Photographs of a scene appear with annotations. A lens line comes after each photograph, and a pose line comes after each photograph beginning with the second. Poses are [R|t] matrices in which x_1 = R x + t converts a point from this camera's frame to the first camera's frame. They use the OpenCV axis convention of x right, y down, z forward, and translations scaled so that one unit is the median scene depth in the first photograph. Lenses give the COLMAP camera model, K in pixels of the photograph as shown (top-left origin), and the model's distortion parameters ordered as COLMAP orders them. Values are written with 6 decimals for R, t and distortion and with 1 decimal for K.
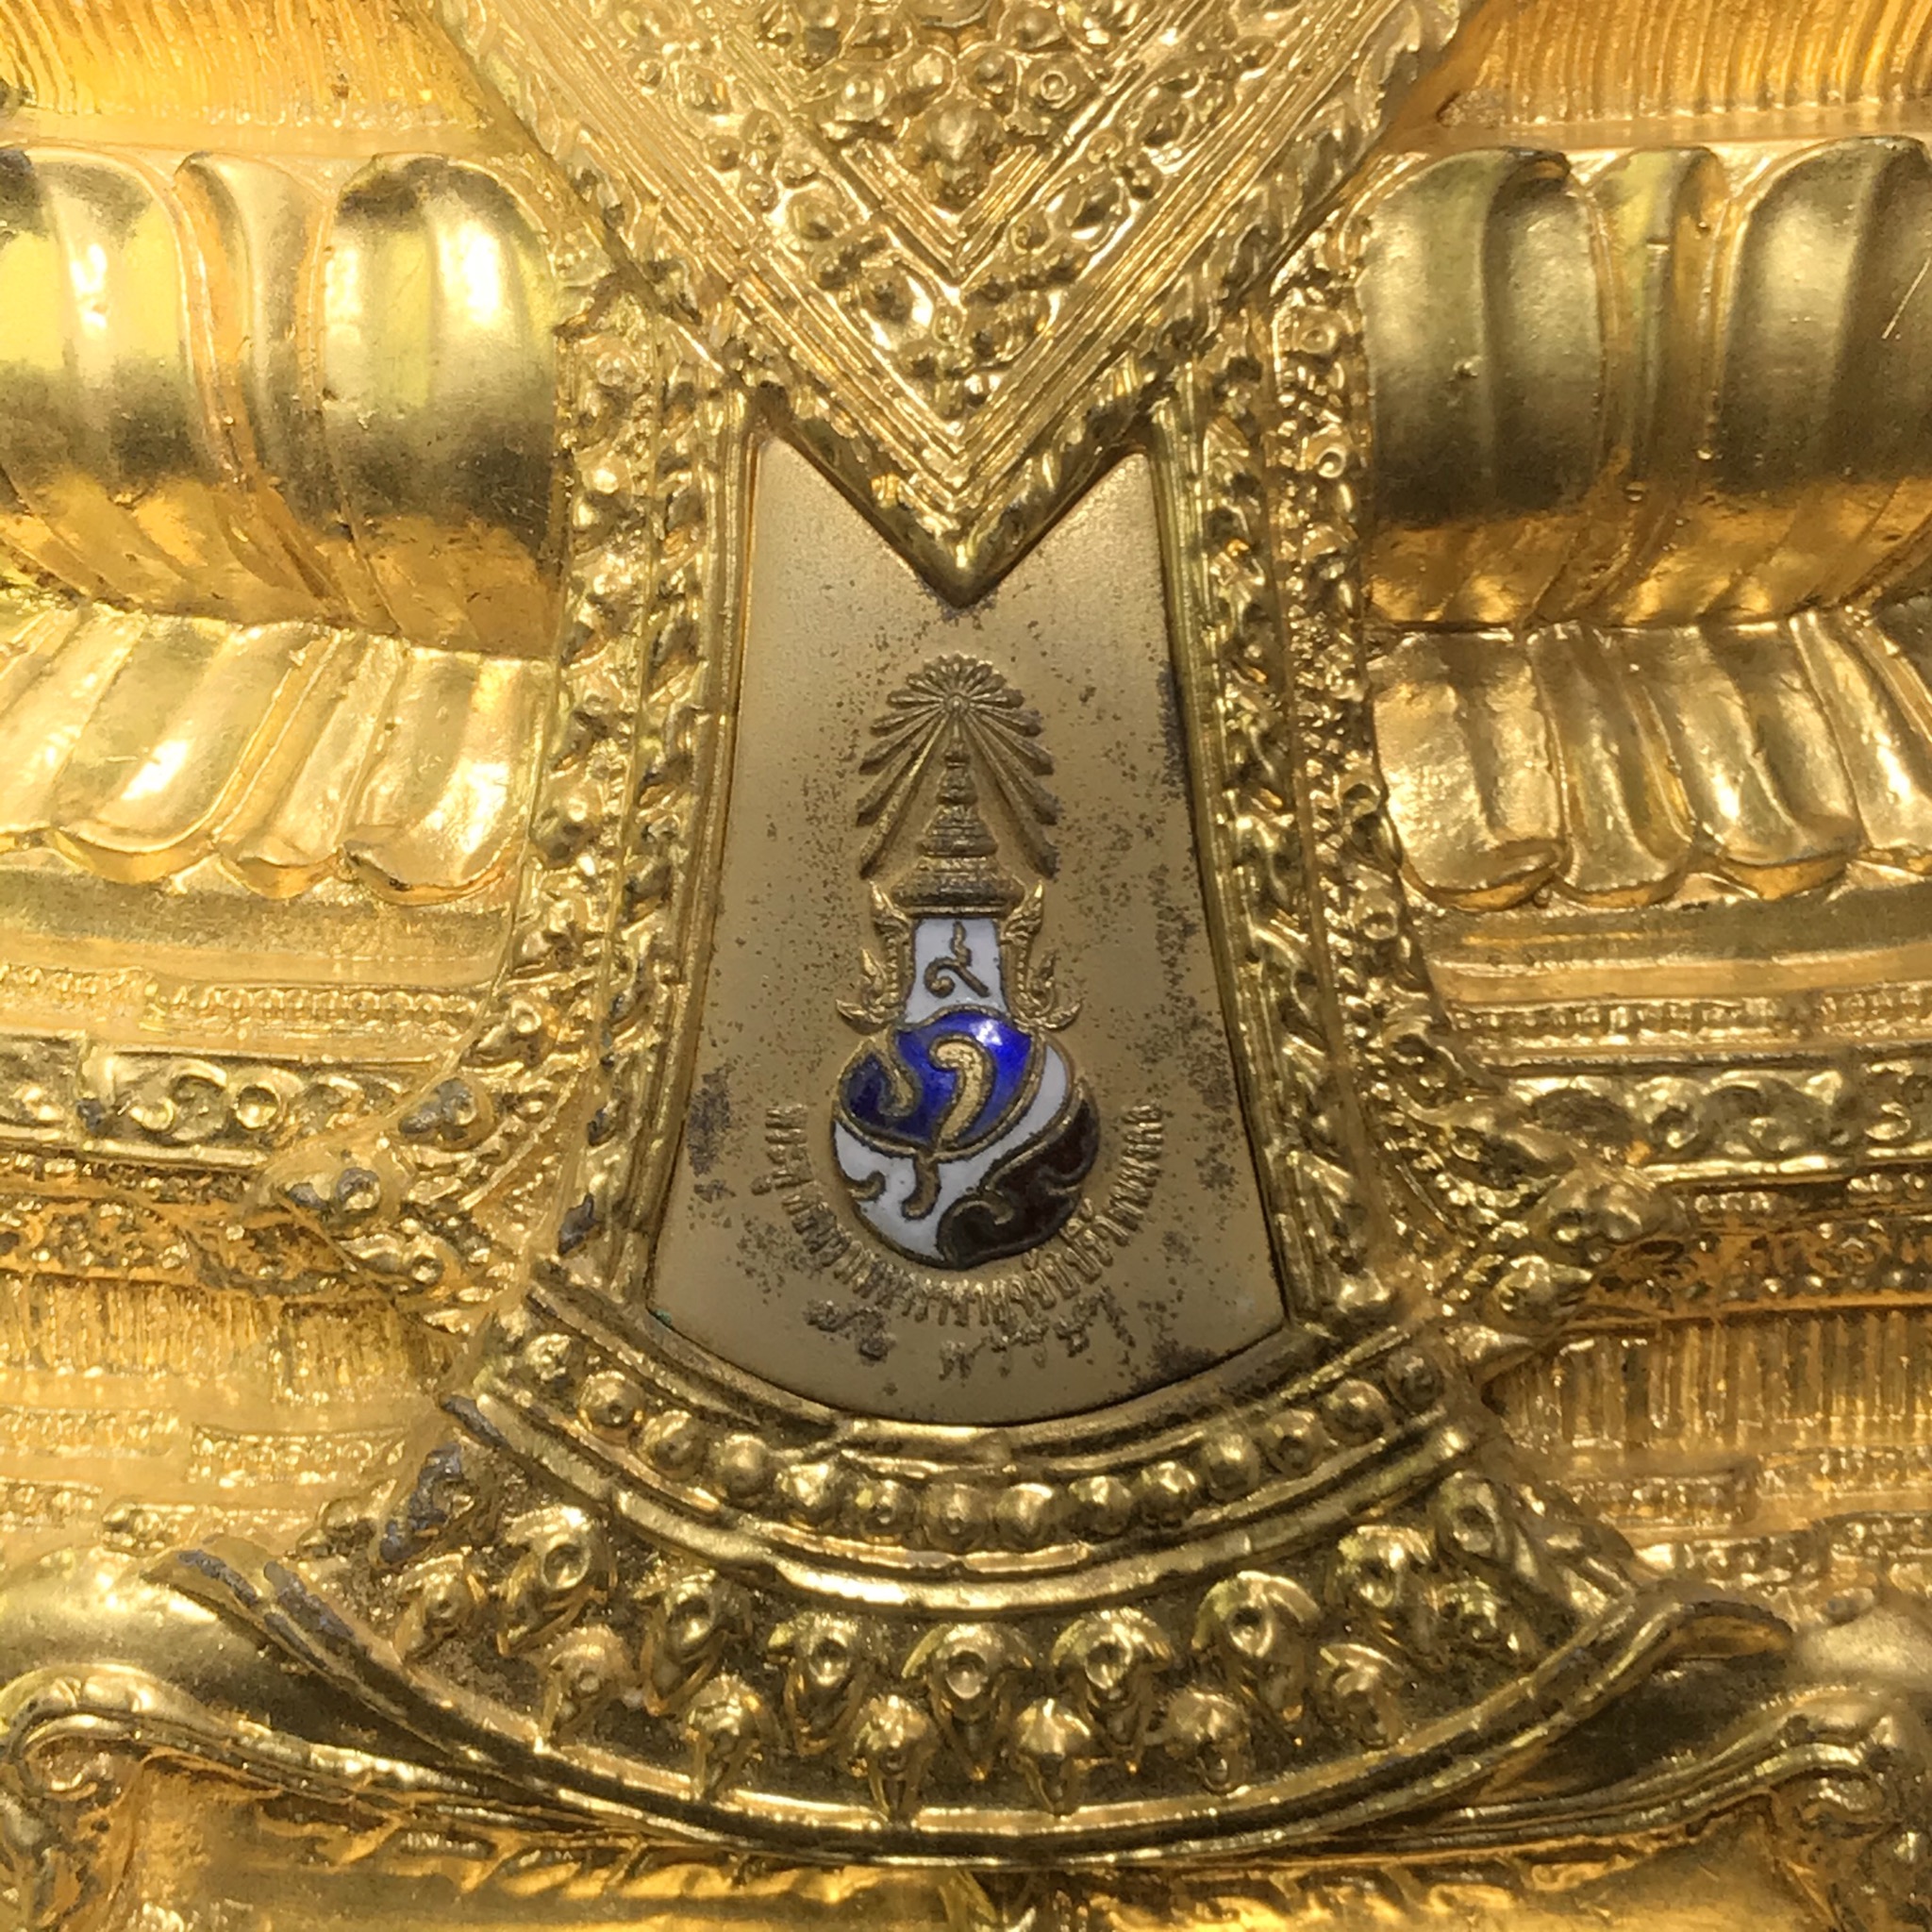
lens RADIAL K [[4251.5, 0, 963.0], [0, 4251.5, 981.6], [0, 0, 1]] dist [0.321489, -1.910727]
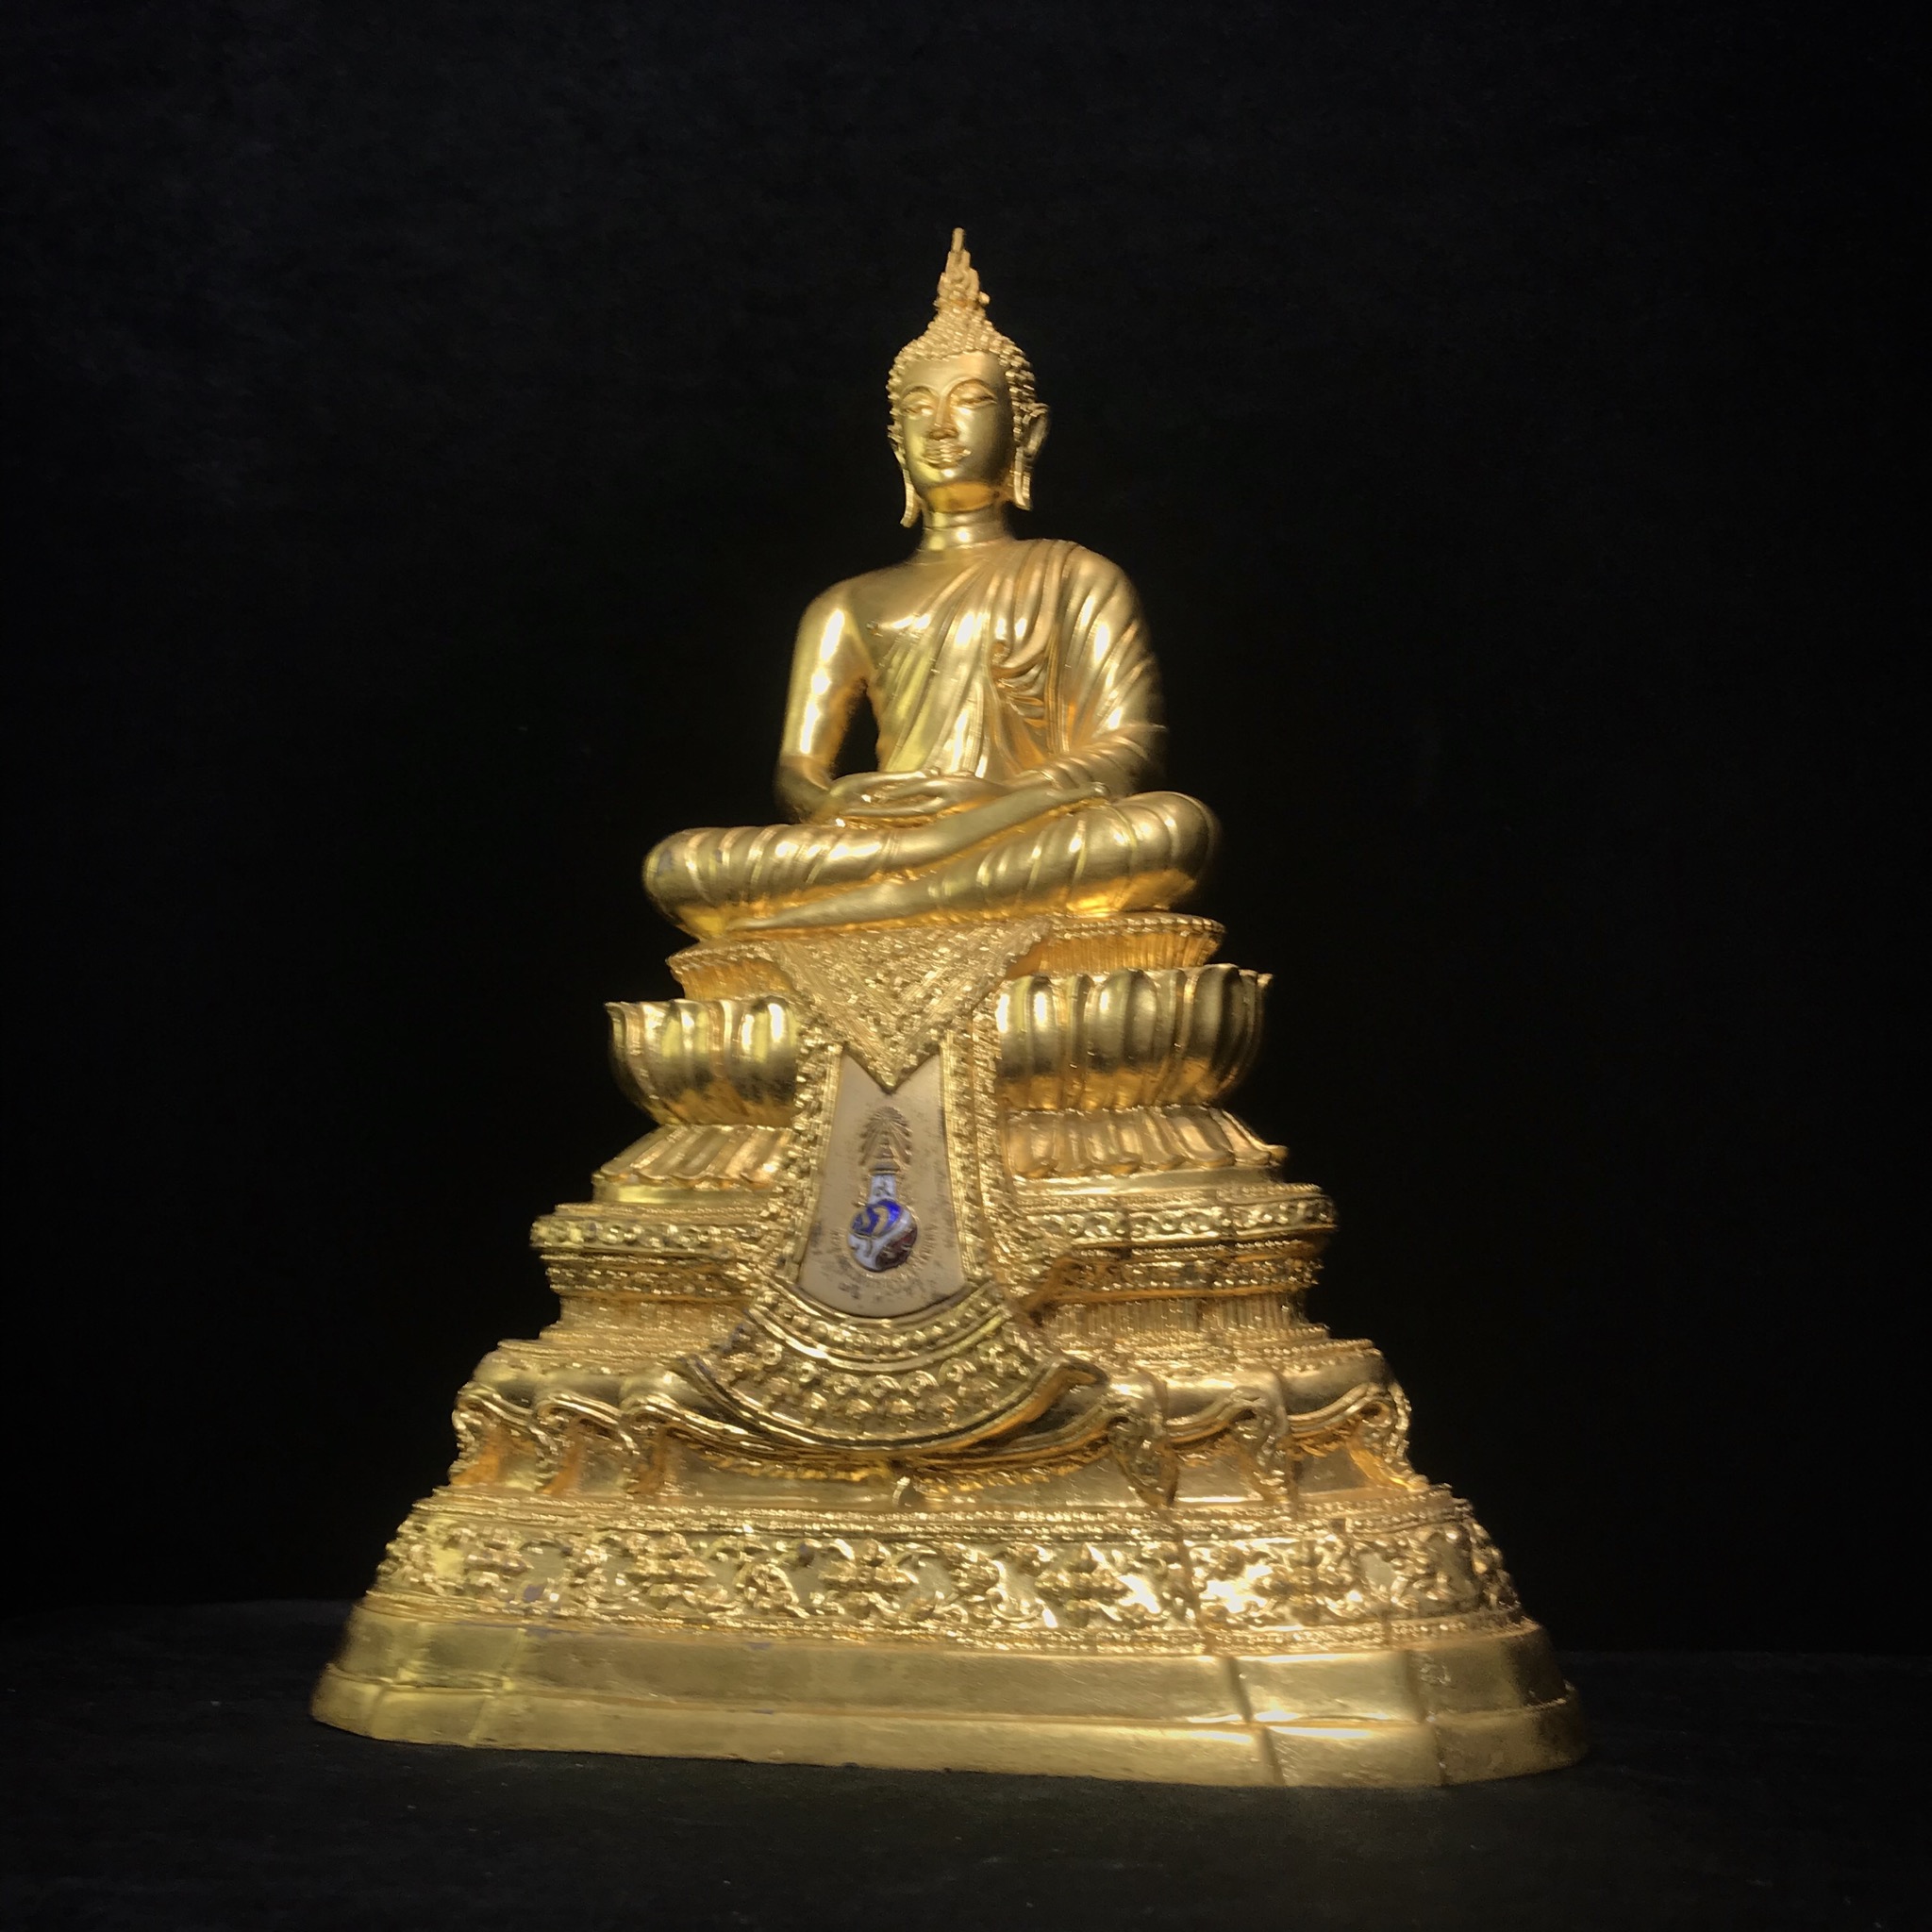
lens RADIAL K [[2120.0, 0, 974.0], [0, 2120.0, 949.4], [0, 0, 1]] dist [0.195640, -0.742555]
pose [[0.966246, -0.054486, -0.251793, 0.544540], [-0.049580, 0.919778, -0.389295, 0.513687], [0.252804, 0.388638, 0.886031, -0.680698]]
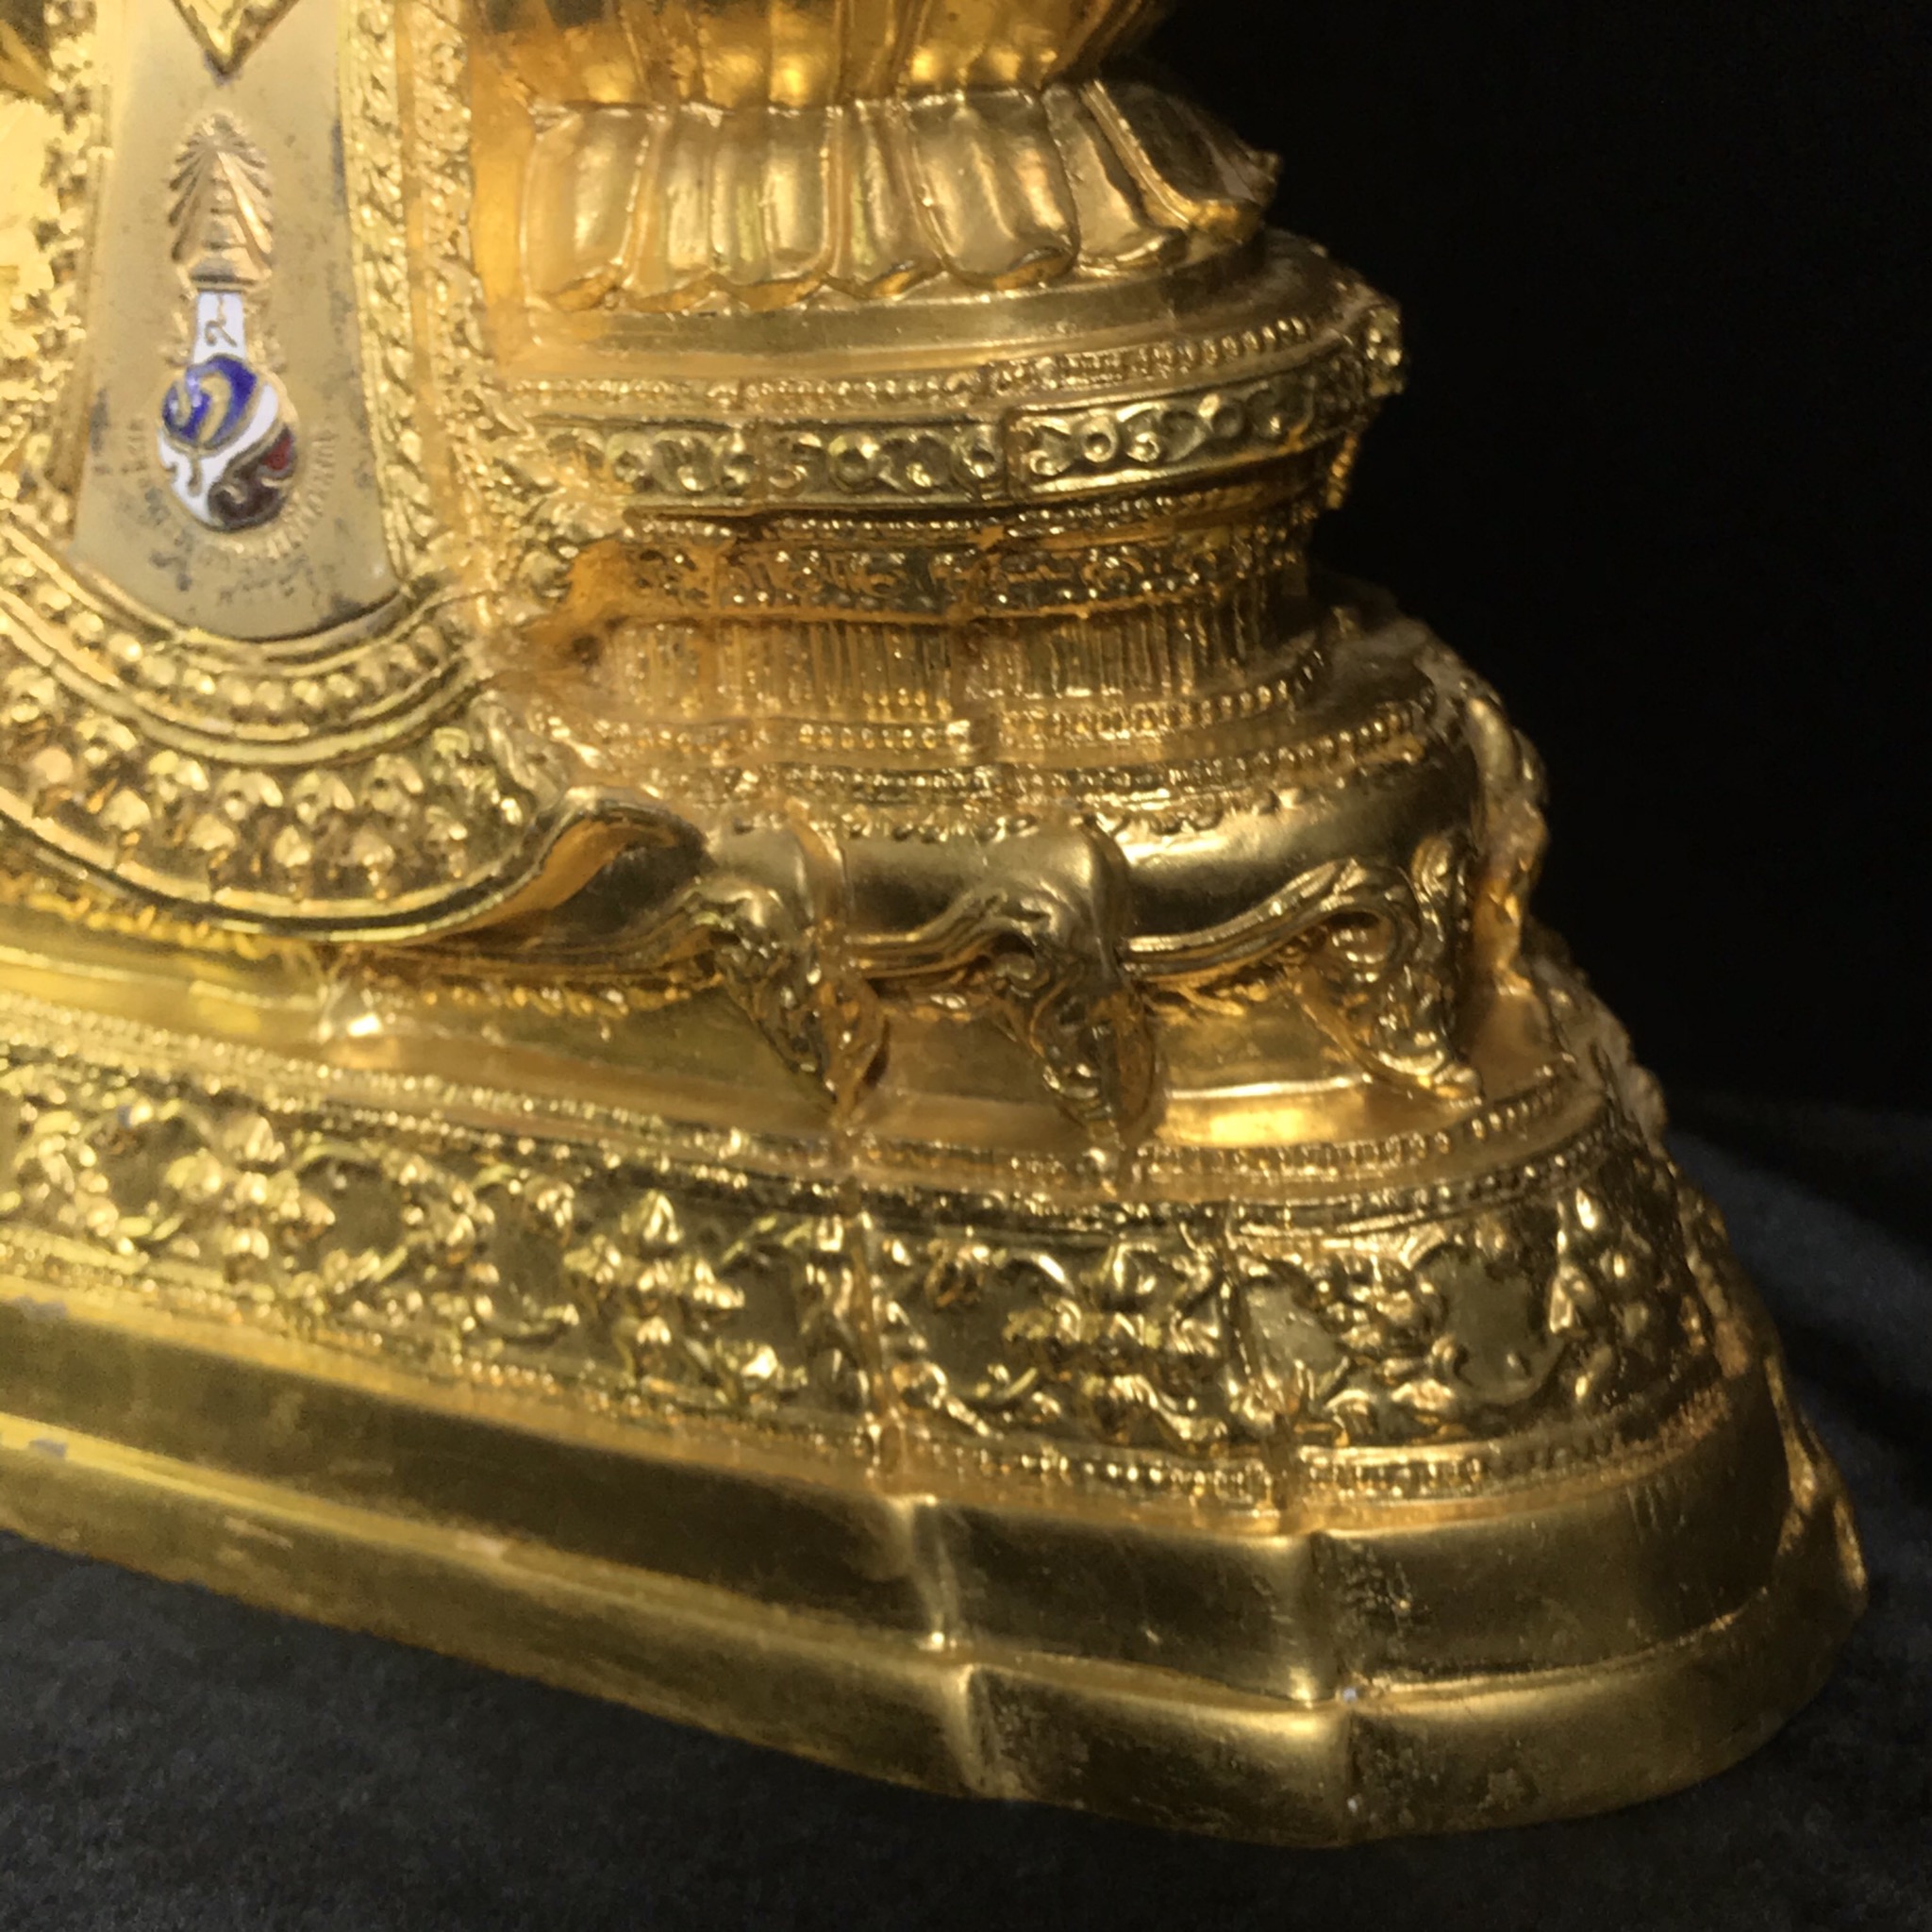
lens RADIAL K [[3547.4, 0, 966.0], [0, 3547.4, 966.0], [0, 0, 1]] dist [0.218254, -0.960170]
pose [[0.882205, 0.125181, -0.453921, 0.819171], [-0.071618, 0.988470, 0.133407, 0.031672], [0.465387, -0.085183, 0.880999, 0.000827]]
